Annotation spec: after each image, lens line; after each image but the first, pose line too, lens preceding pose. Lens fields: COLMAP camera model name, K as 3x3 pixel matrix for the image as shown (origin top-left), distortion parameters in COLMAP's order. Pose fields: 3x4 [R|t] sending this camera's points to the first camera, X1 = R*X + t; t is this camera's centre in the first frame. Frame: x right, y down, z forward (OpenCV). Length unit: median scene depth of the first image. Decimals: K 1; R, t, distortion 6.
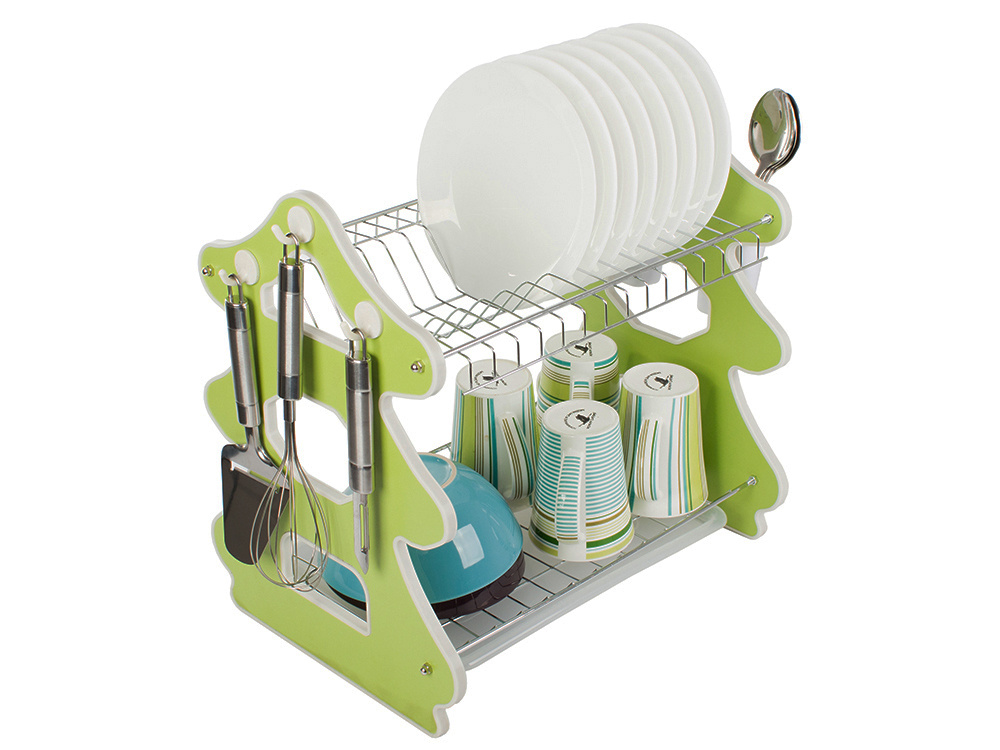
lens RADIAL K [[1516.8, 0, 502.5], [0, 1516.8, 368.3], [0, 0, 1]] dist [-0.048551, 0.000000]
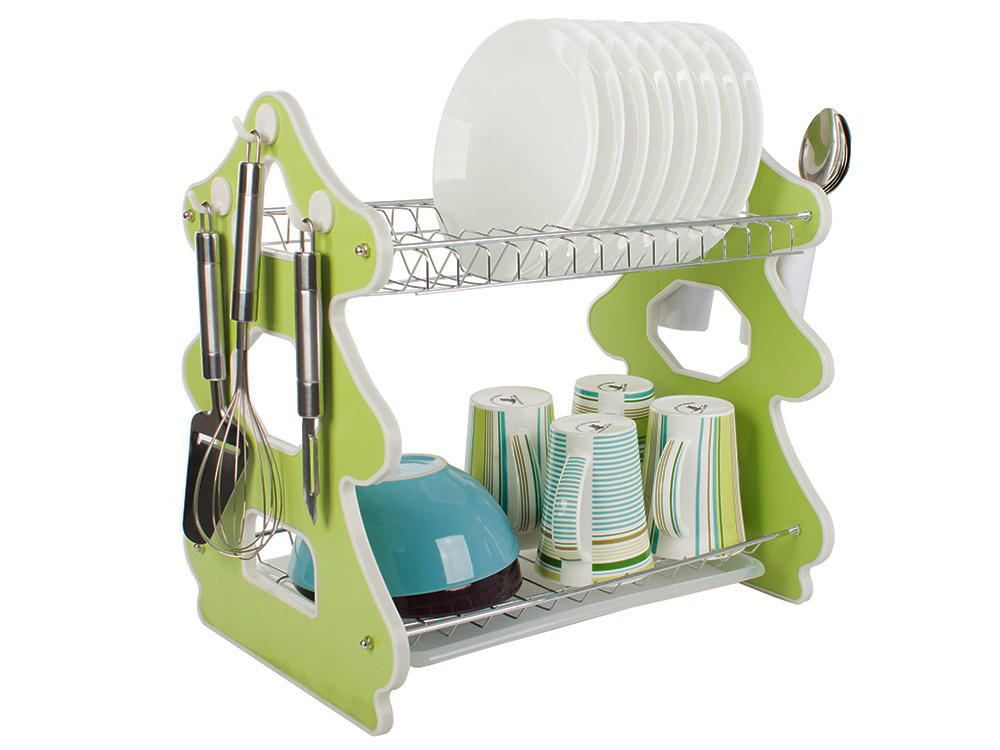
lens RADIAL K [[1452.4, 0, 561.2], [0, 1452.4, 363.9], [0, 0, 1]] dist [-0.053754, 0.000000]
pose [[0.994374, 0.040183, -0.098012, 0.117532], [-0.063063, 0.967988, -0.242944, 0.211849], [0.085112, 0.247758, 0.965076, 0.161176]]
